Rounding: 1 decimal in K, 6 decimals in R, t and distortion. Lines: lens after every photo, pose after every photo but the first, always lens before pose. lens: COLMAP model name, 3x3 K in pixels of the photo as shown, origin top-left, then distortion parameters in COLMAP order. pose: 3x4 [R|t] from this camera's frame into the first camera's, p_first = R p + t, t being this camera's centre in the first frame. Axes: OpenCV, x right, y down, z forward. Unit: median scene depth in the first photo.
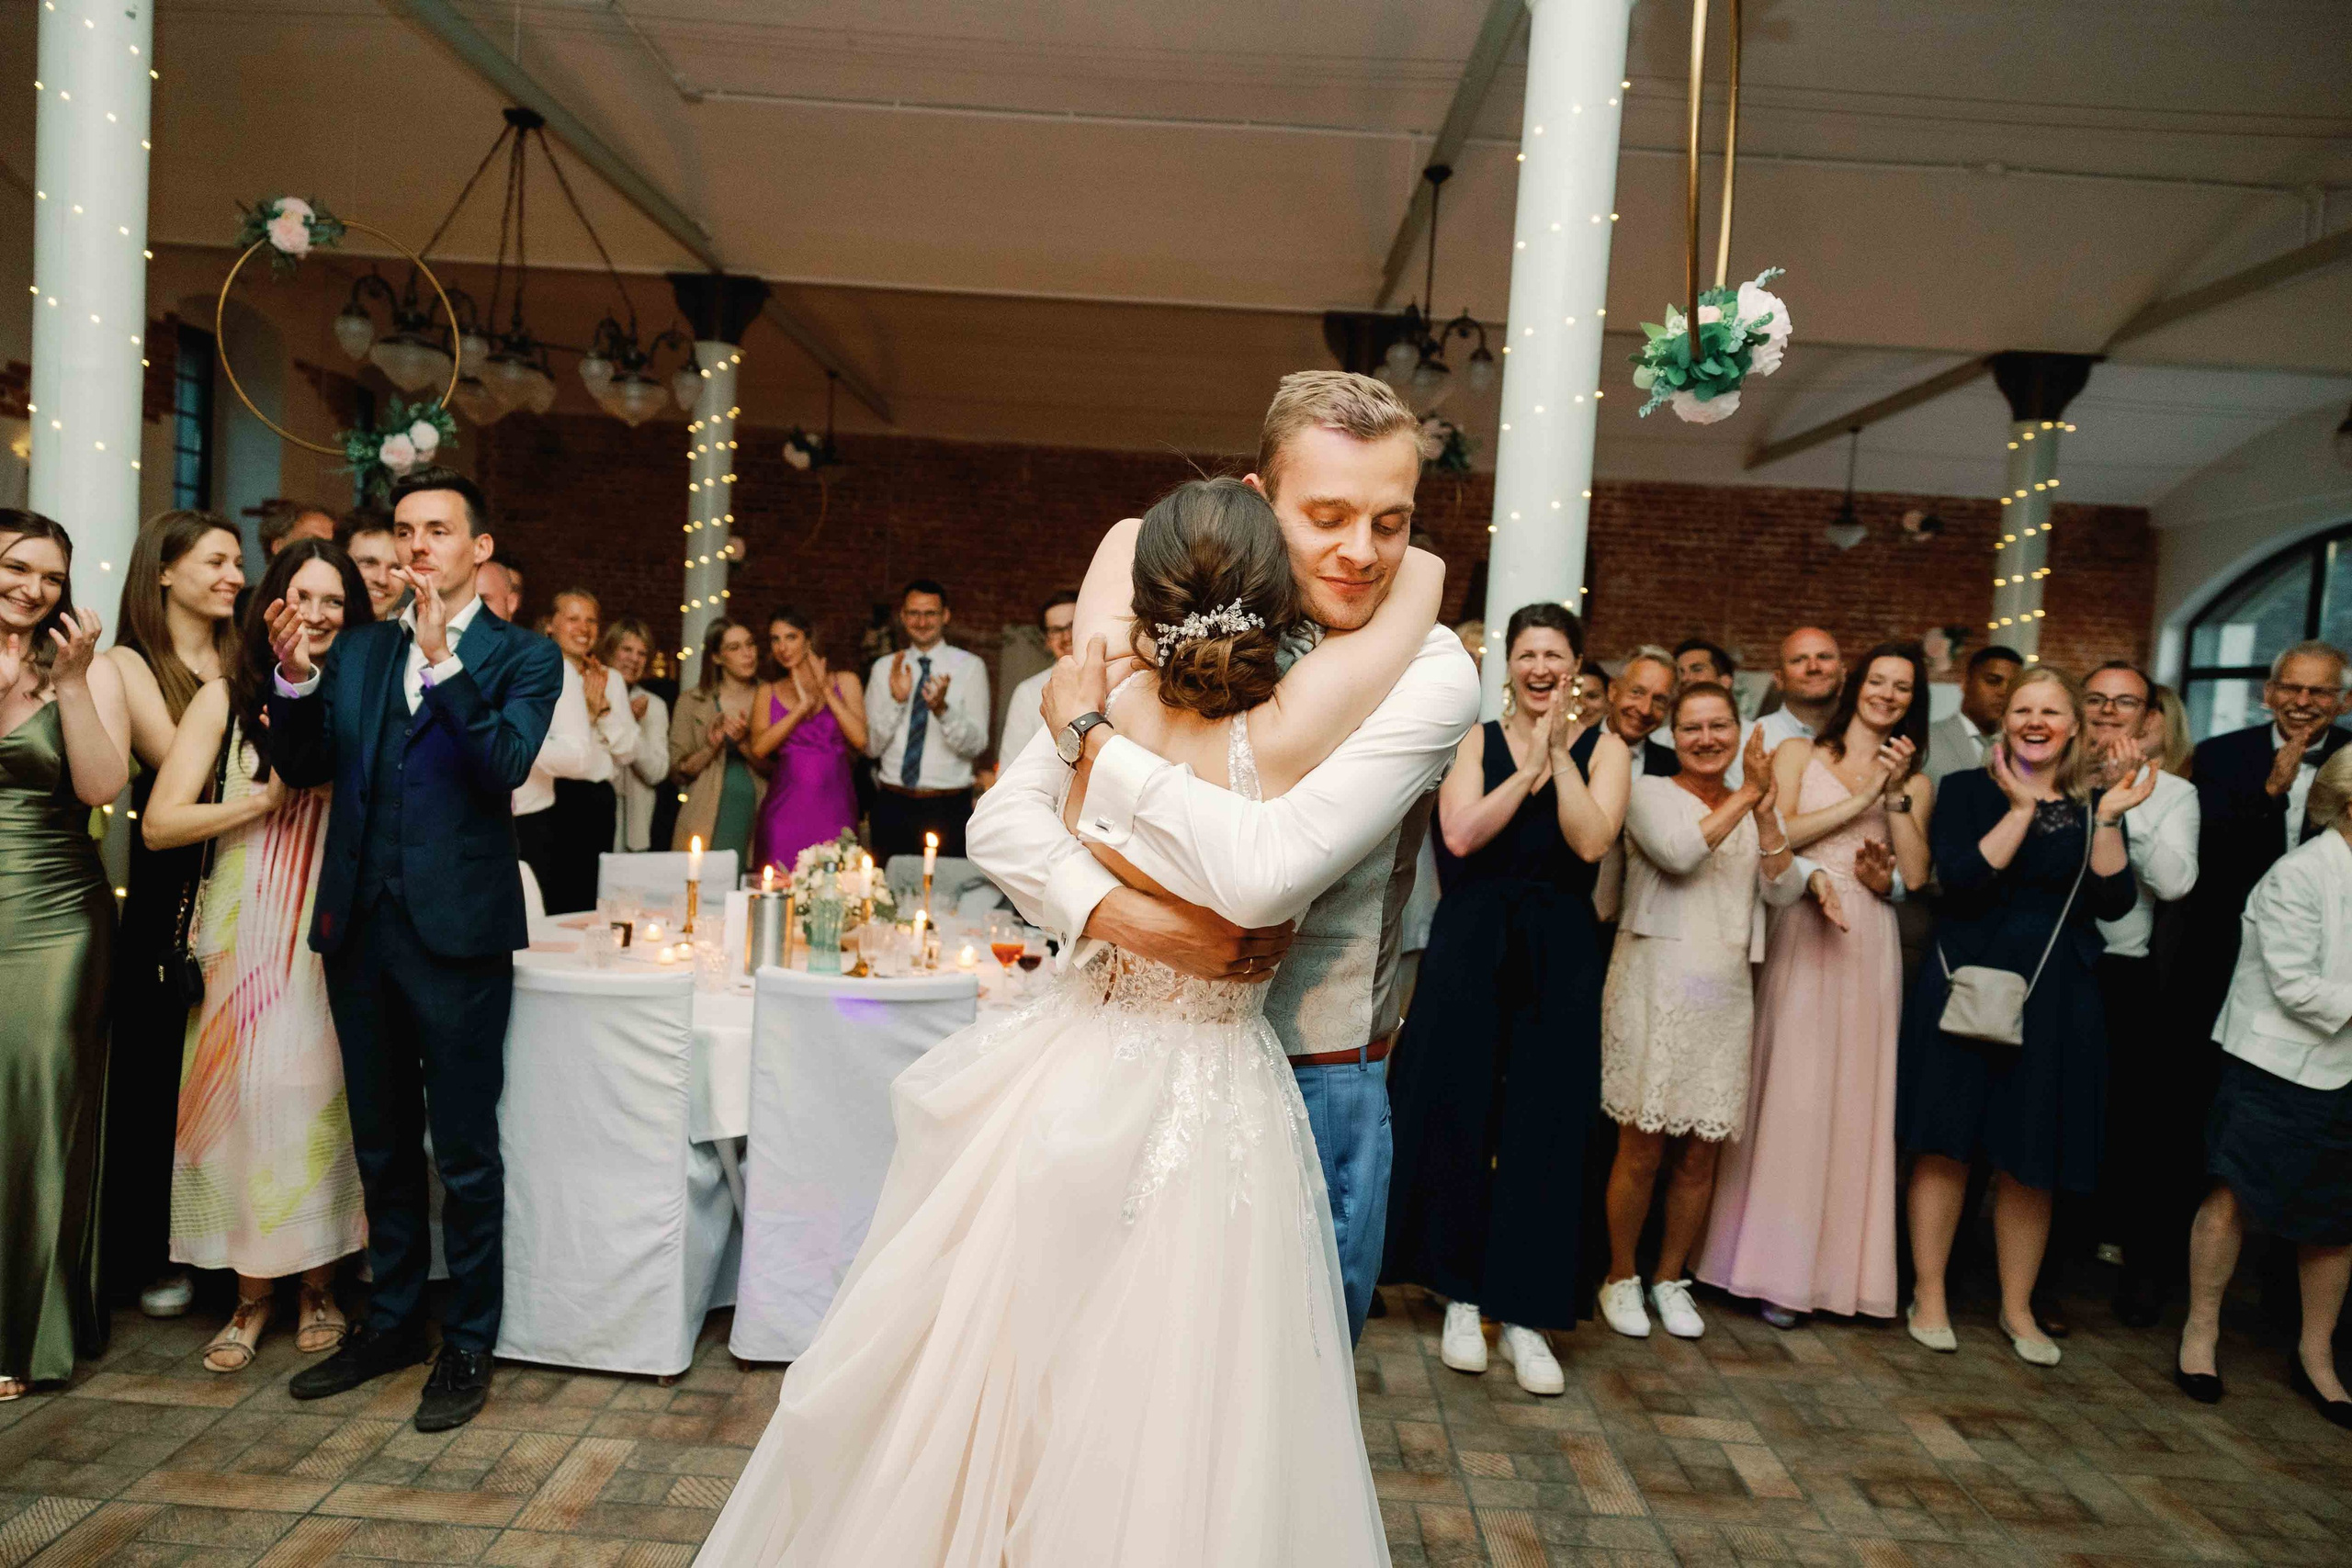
lens RADIAL K [[1569.4, 0, 1164.9], [0, 1569.4, 791.3], [0, 0, 1]] dist [0.007129, -0.001497]
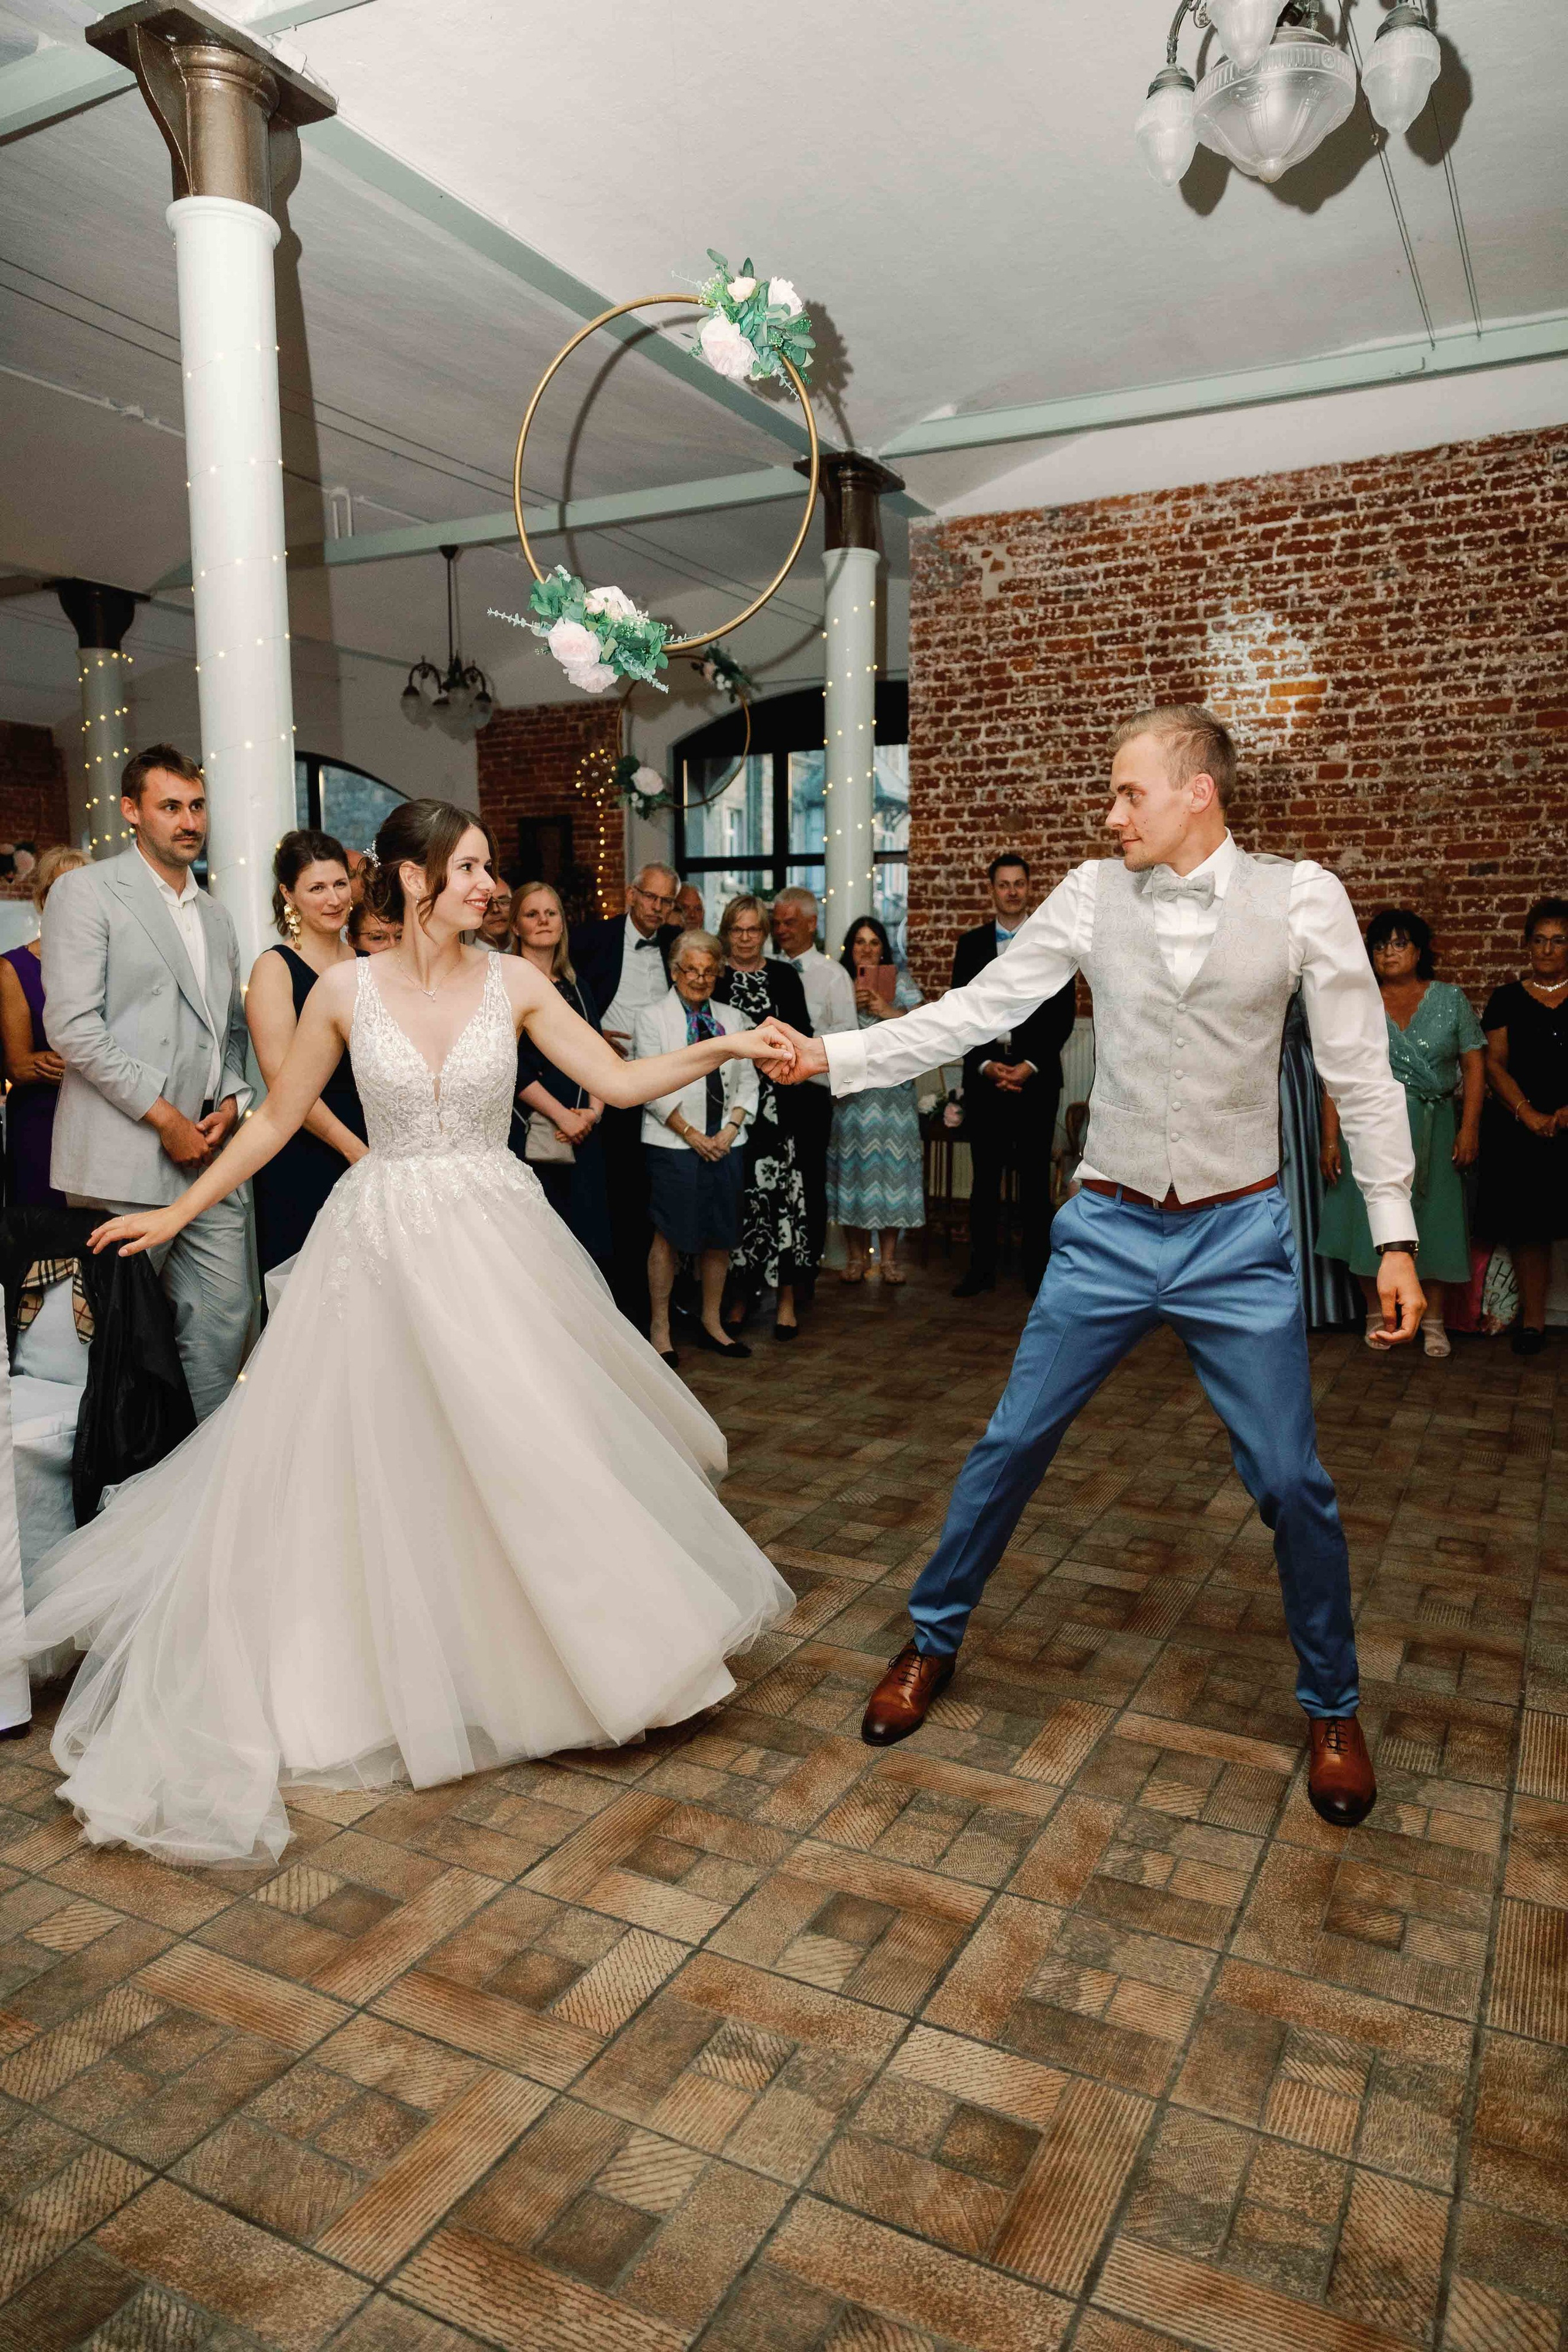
lens RADIAL K [[1569.5, 0, 783.1], [0, 1569.5, 1177.4], [0, 0, 1]] dist [0.007129, -0.001497]
pose [[0.440335, -0.187193, 0.878102, -0.260539], [0.089172, 0.982306, 0.164691, -0.015113], [-0.893394, 0.005783, 0.449236, 0.096332]]
